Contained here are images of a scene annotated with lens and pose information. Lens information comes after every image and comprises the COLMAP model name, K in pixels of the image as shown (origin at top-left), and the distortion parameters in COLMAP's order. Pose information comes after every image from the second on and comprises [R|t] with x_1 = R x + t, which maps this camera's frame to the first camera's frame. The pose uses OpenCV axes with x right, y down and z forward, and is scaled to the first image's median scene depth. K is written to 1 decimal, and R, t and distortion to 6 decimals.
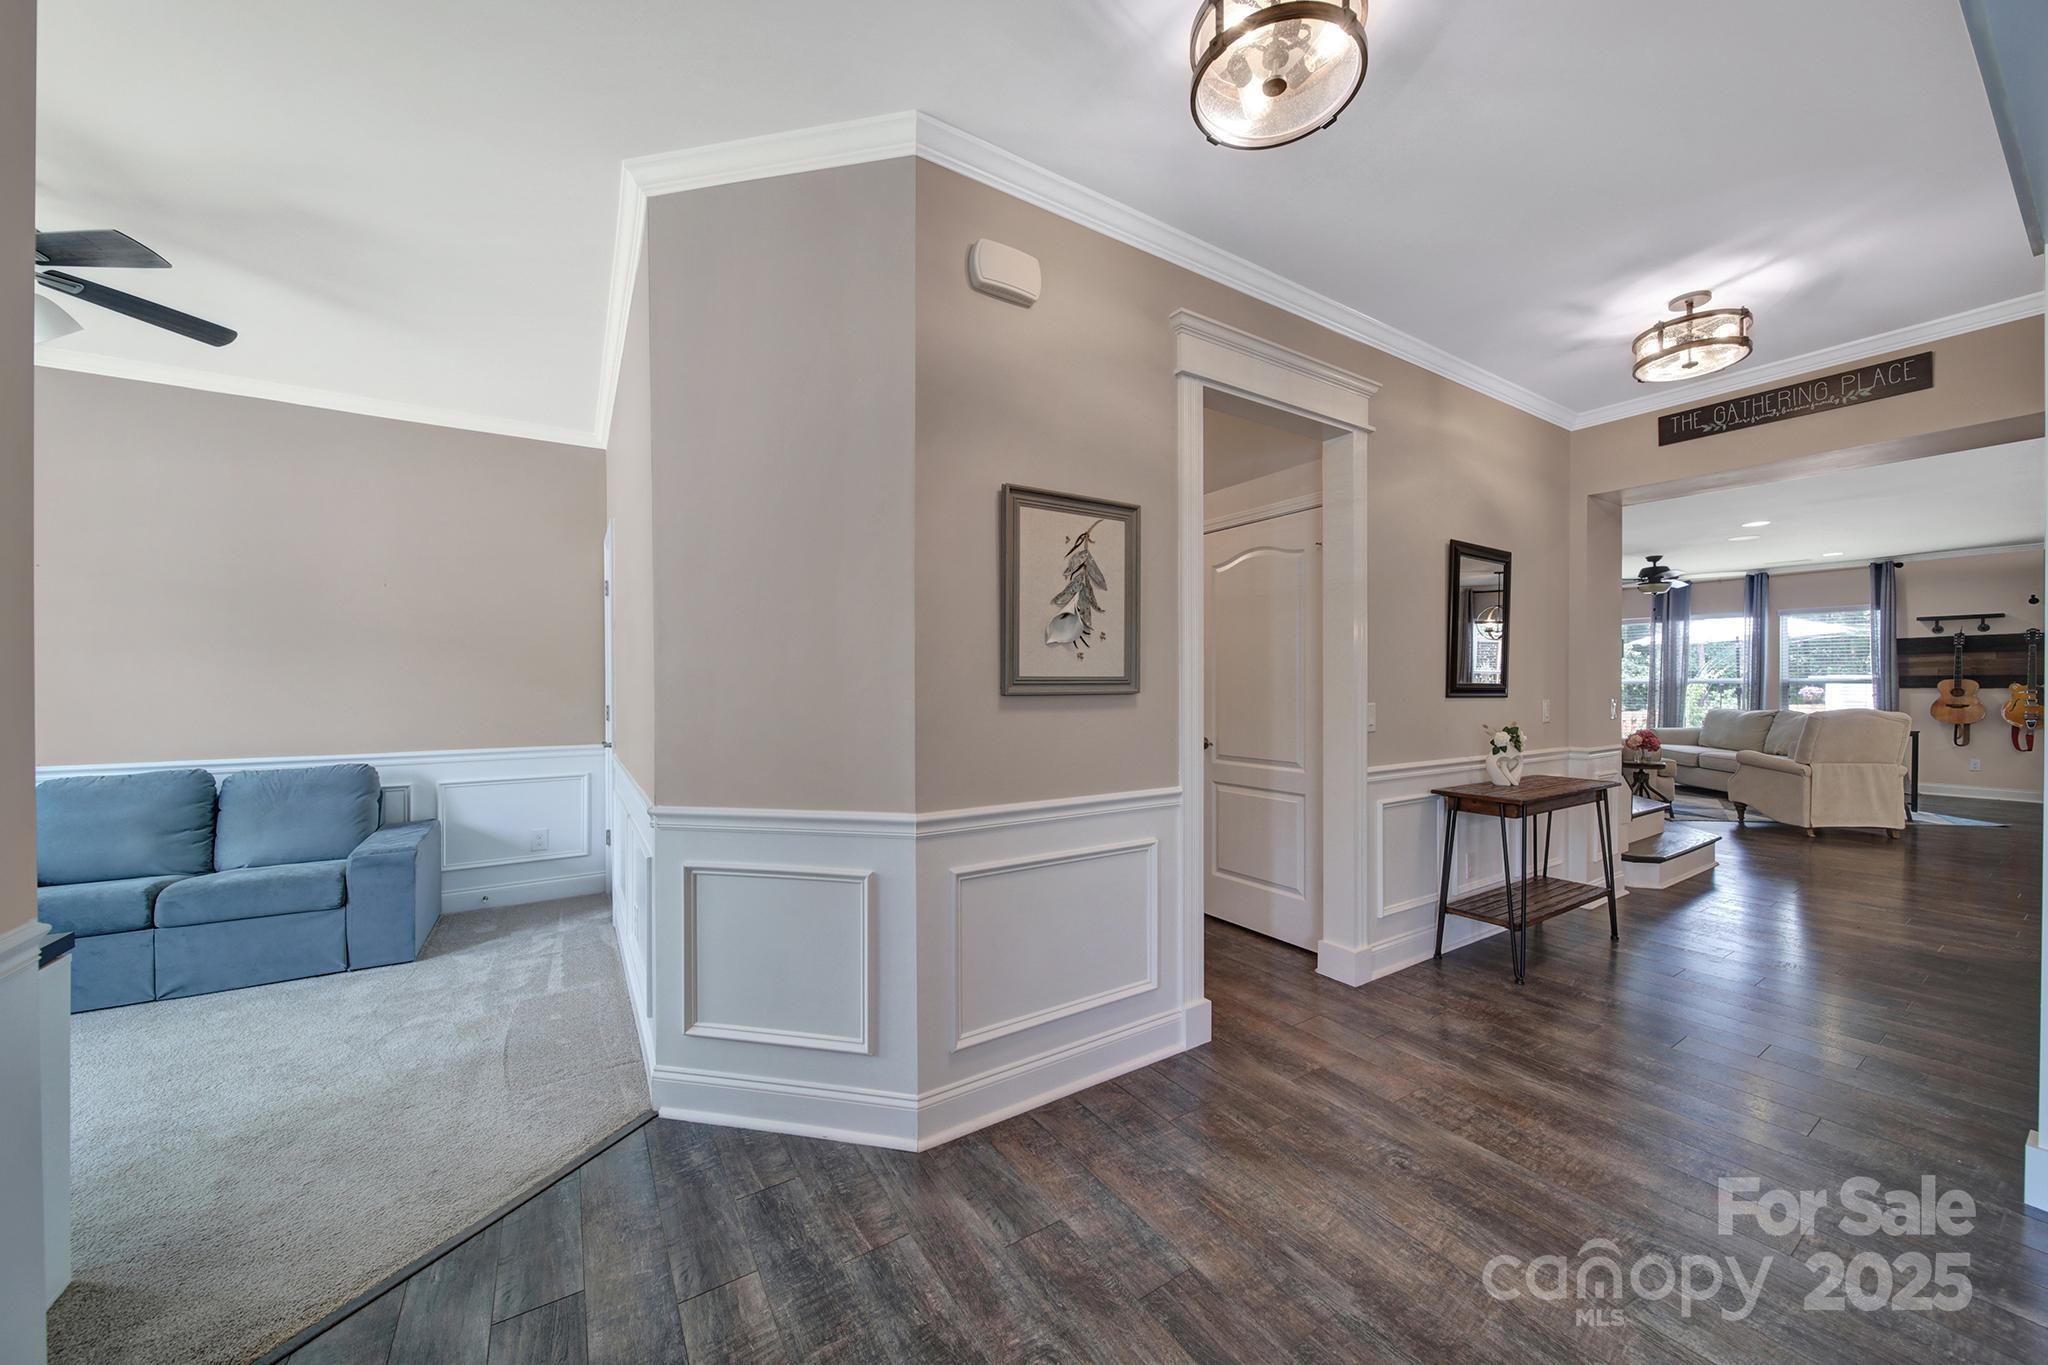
lens RADIAL K [[719.5, 0, 1031.7], [0, 719.5, 692.8], [0, 0, 1]] dist [-0.001729, -0.000424]
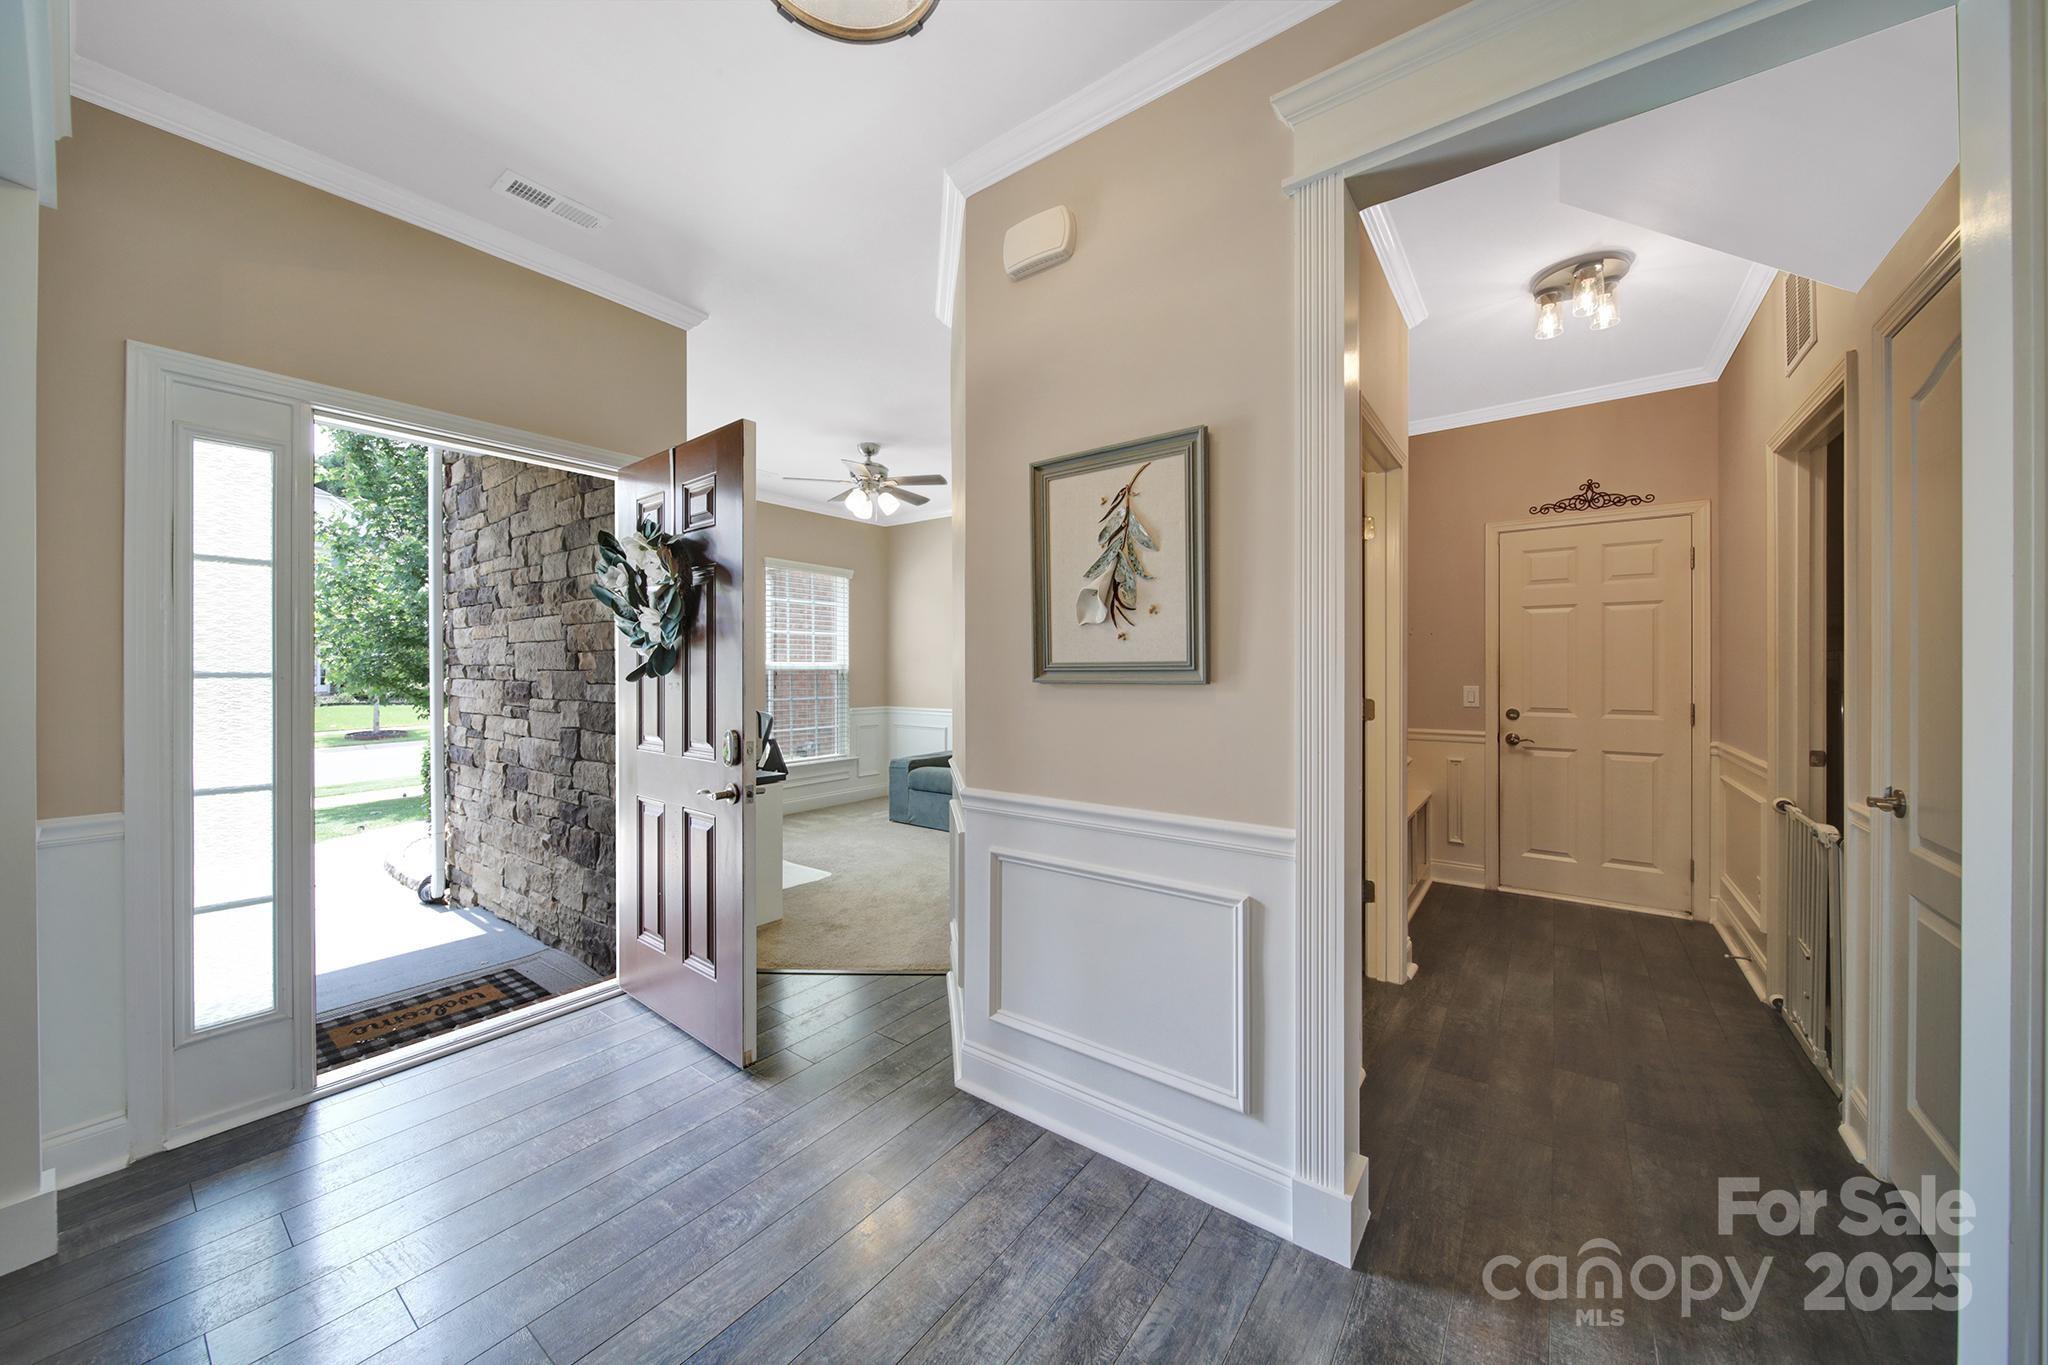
lens RADIAL K [[719.5, 0, 1026.1], [0, 719.5, 668.7], [0, 0, 1]] dist [-0.001729, -0.000424]
pose [[0.353251, 0.002369, -0.935526, 0.808173], [-0.004903, 0.999988, 0.000681, -0.014537], [0.935516, 0.004347, 0.353258, 0.608325]]
